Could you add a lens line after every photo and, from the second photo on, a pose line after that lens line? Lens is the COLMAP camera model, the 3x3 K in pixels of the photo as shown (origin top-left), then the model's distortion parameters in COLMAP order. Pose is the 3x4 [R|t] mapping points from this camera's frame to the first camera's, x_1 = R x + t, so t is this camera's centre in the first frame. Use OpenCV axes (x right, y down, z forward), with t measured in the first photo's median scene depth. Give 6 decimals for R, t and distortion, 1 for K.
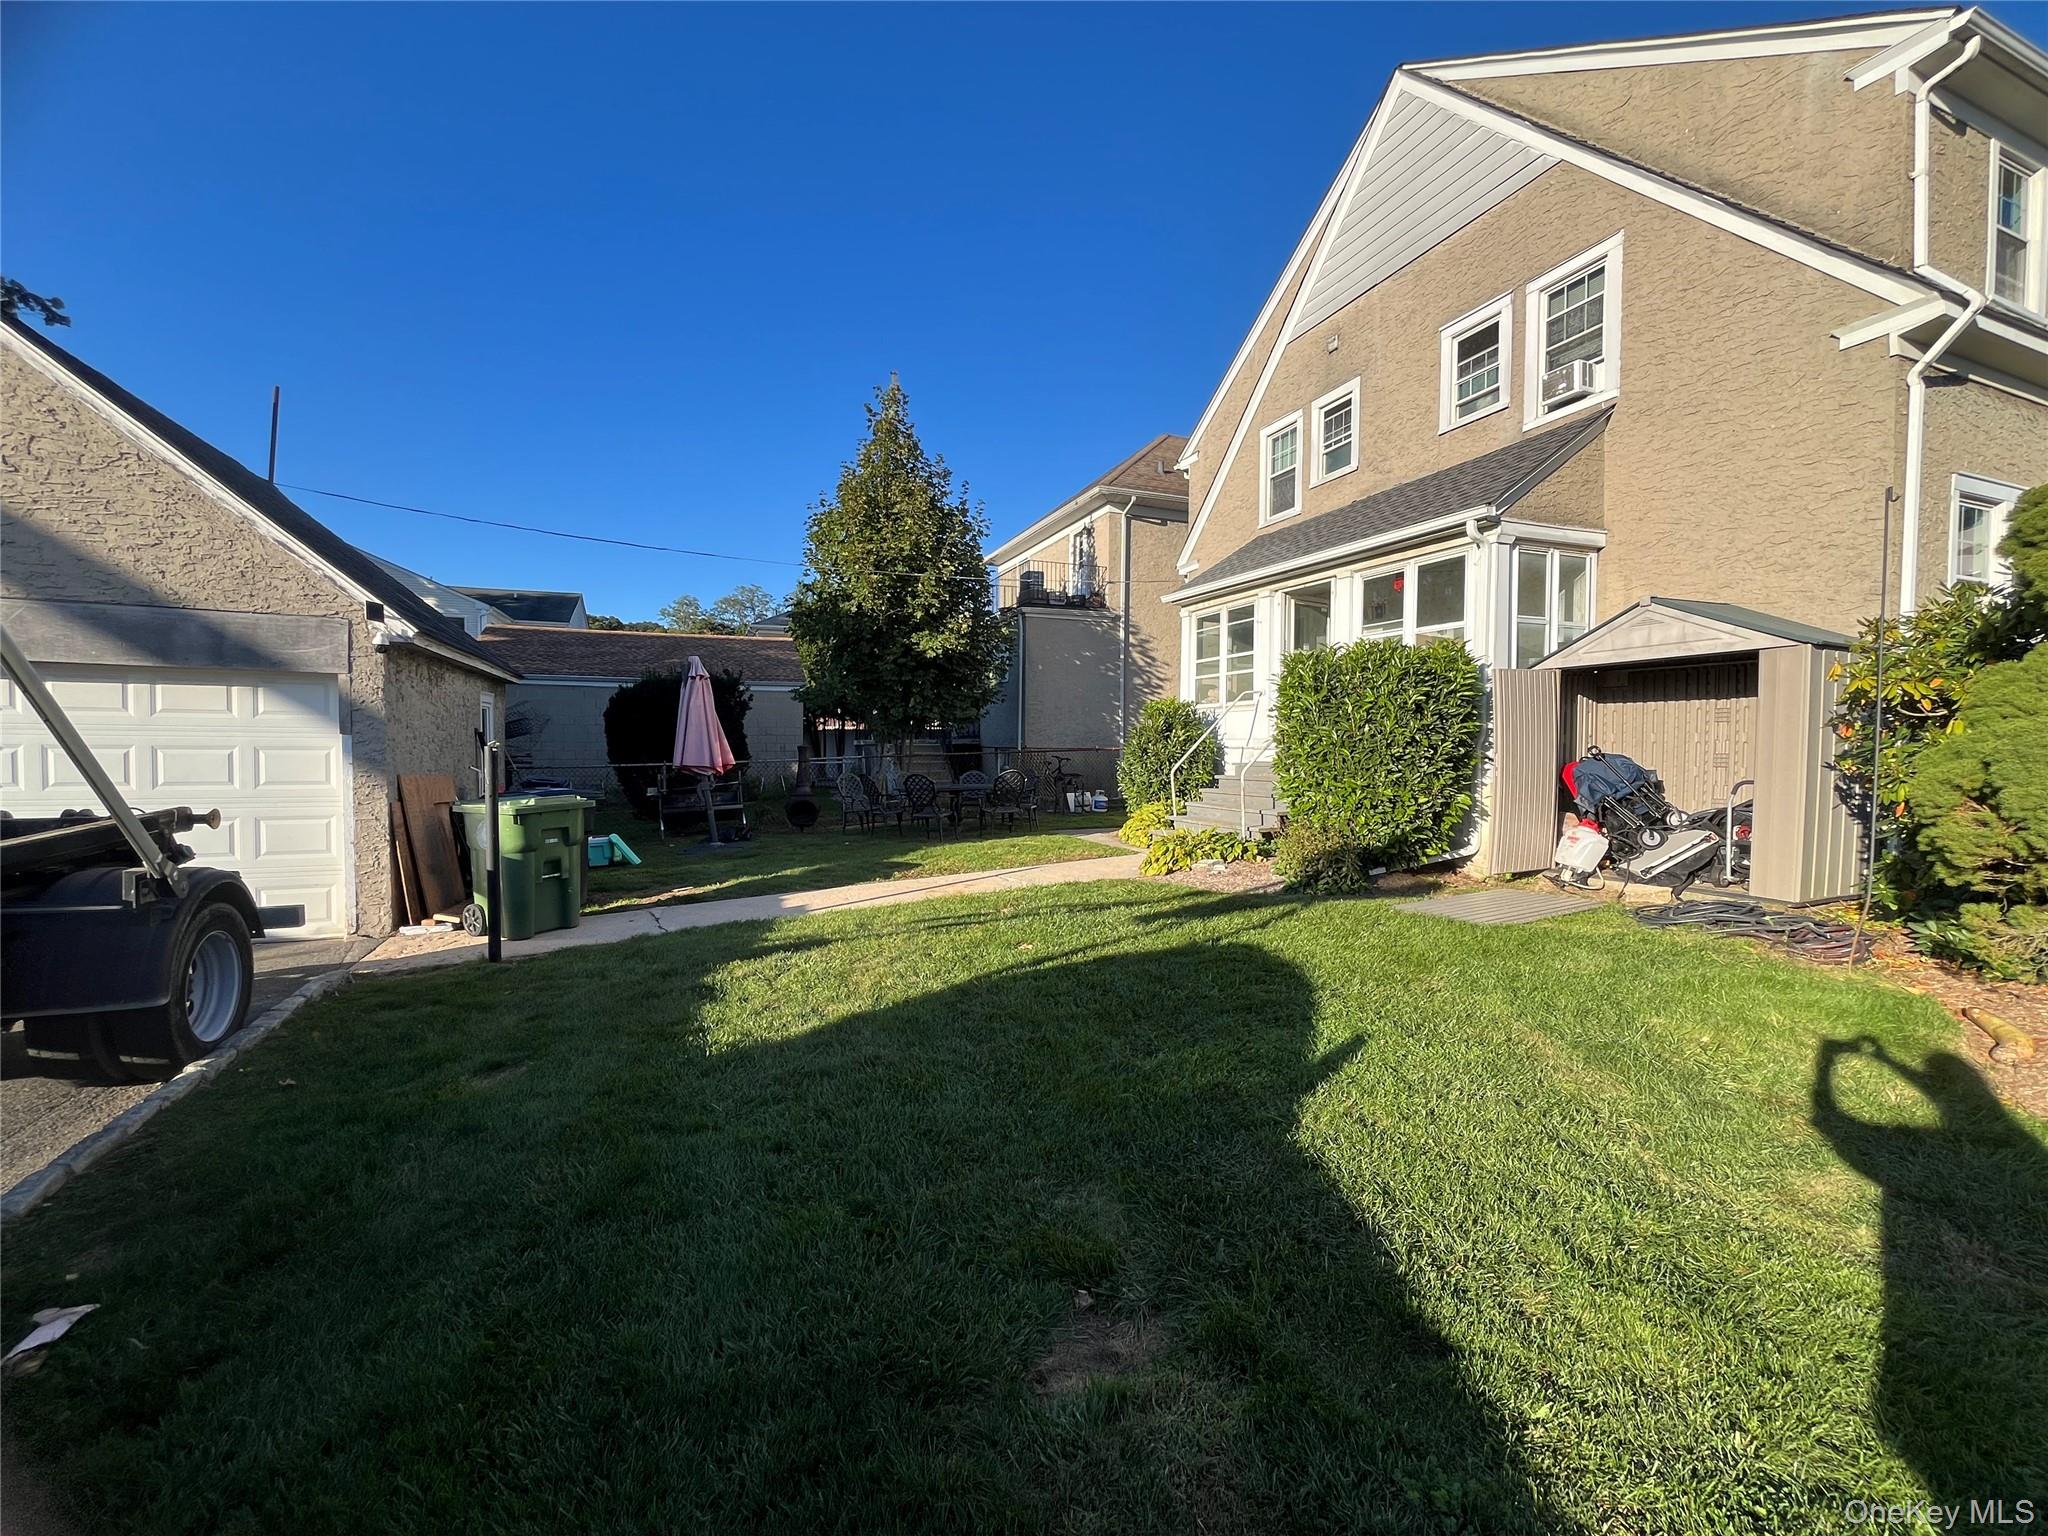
lens RADIAL K [[828.4, 0, 1028.2], [0, 828.4, 769.0], [0, 0, 1]] dist [-0.000704, -0.000117]
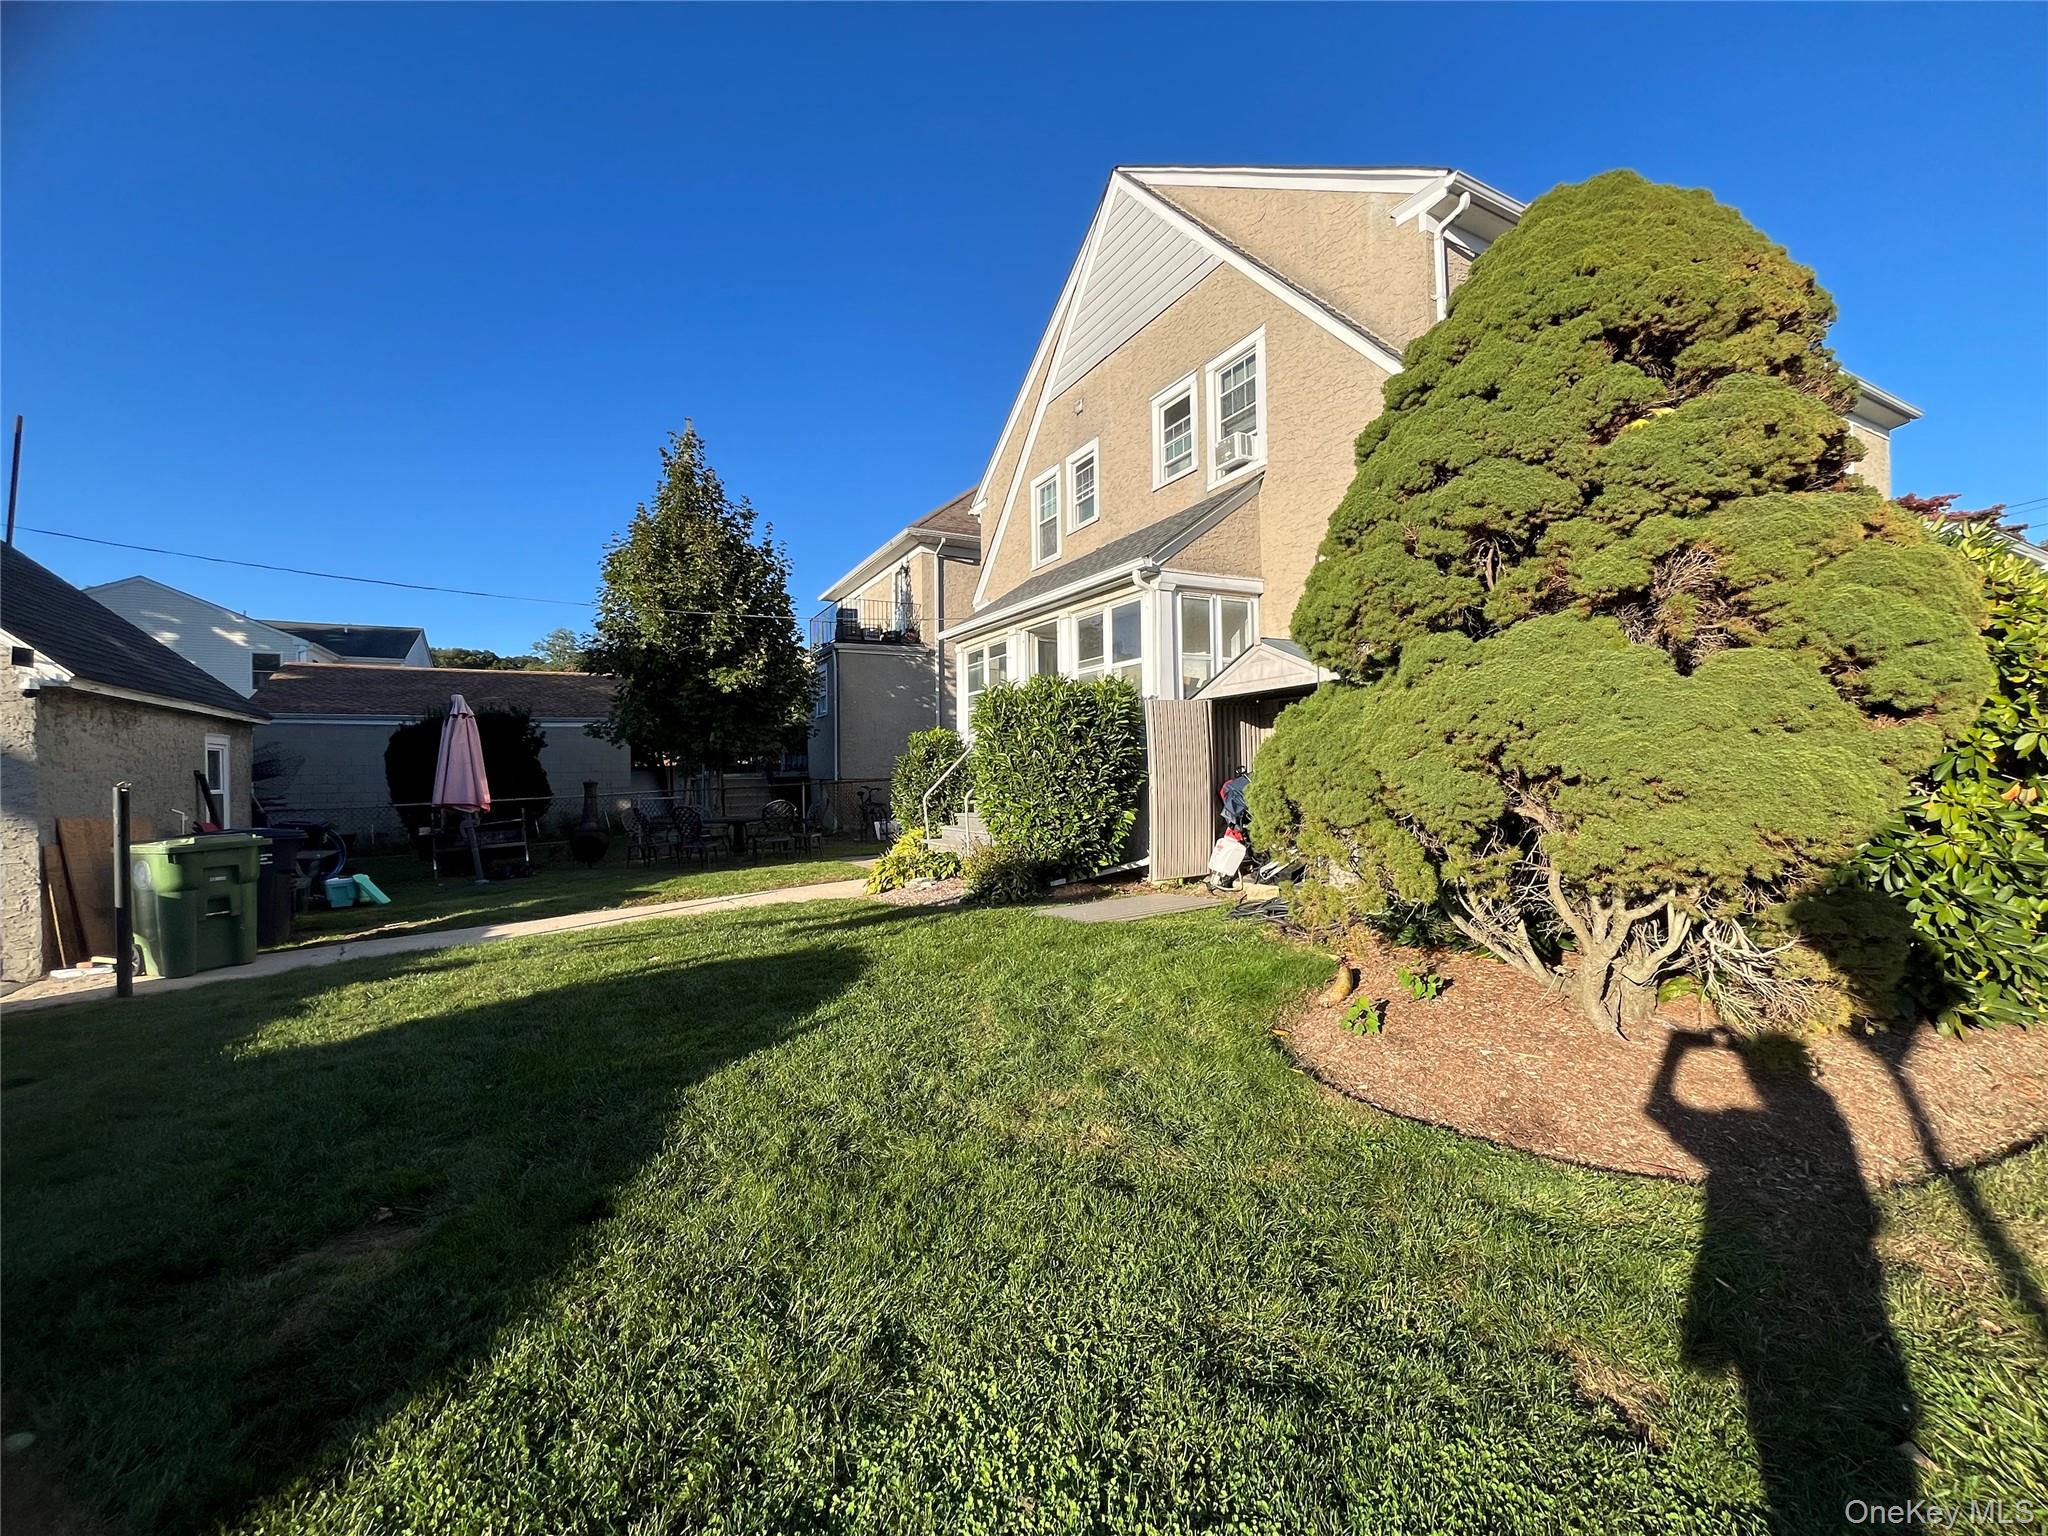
lens RADIAL K [[828.4, 0, 1021.1], [0, 828.4, 768.3], [0, 0, 1]] dist [-0.000704, -0.000117]
pose [[0.993976, -0.019709, 0.107812, 0.229429], [0.023818, 0.999033, -0.036957, 0.009181], [-0.106979, 0.039302, 0.993484, -0.095112]]
